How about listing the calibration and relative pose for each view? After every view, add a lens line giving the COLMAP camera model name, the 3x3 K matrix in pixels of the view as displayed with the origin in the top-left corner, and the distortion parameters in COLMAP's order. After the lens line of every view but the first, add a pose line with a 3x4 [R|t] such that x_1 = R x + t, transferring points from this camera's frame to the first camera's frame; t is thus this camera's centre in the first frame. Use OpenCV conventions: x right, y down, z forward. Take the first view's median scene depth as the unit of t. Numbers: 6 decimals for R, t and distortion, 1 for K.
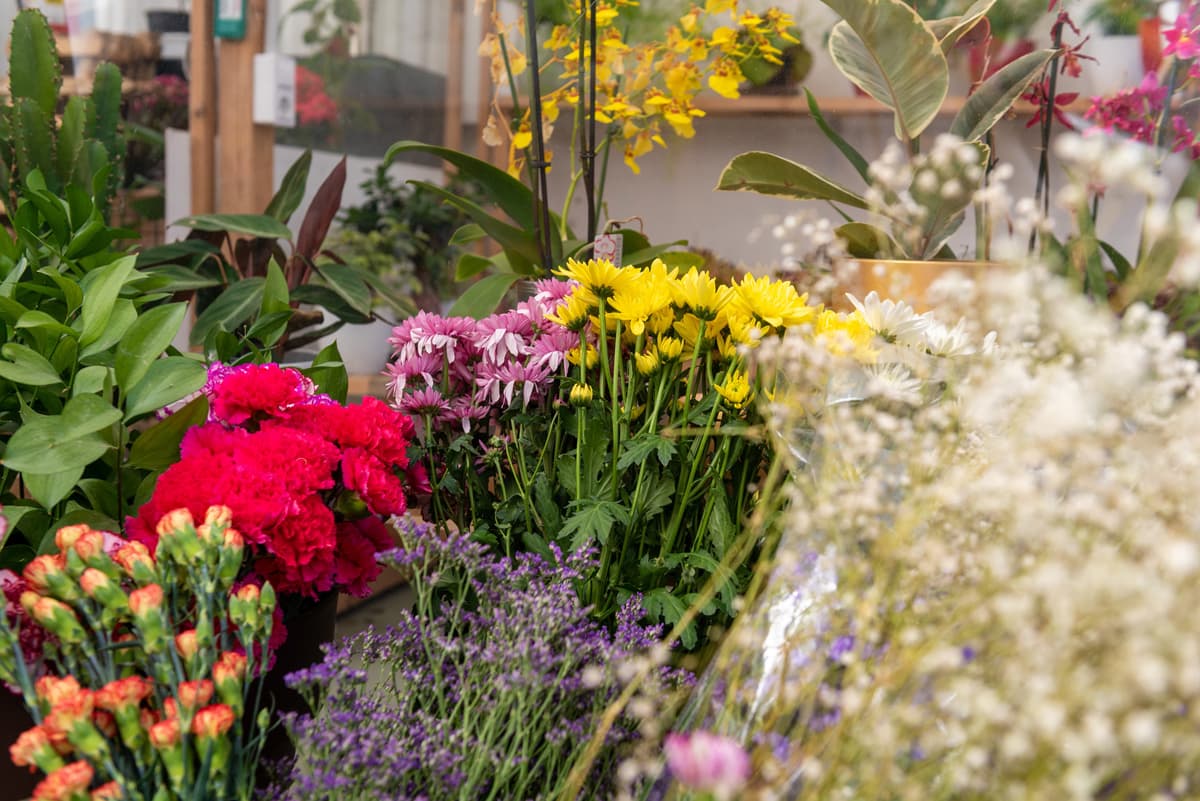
lens RADIAL K [[1448.4, 0, 600.0], [0, 1448.4, 400.5], [0, 0, 1]] dist [0.026246, 0.046651]
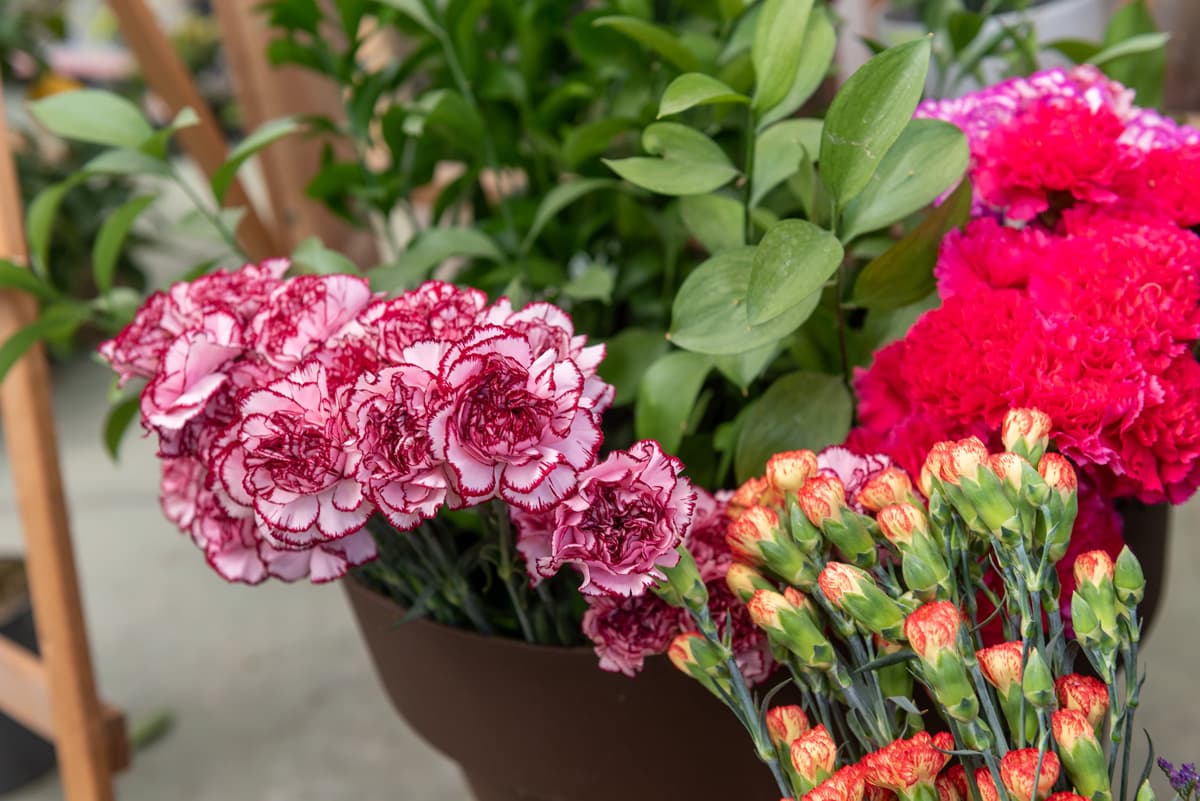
lens RADIAL K [[1448.4, 0, 600.0], [0, 1448.4, 400.5], [0, 0, 1]] dist [0.026246, 0.046651]
pose [[0.905367, -0.002962, -0.424621, -0.175241], [0.147241, 0.940125, 0.307385, -0.136105], [0.398286, -0.340817, 0.851594, 0.456119]]
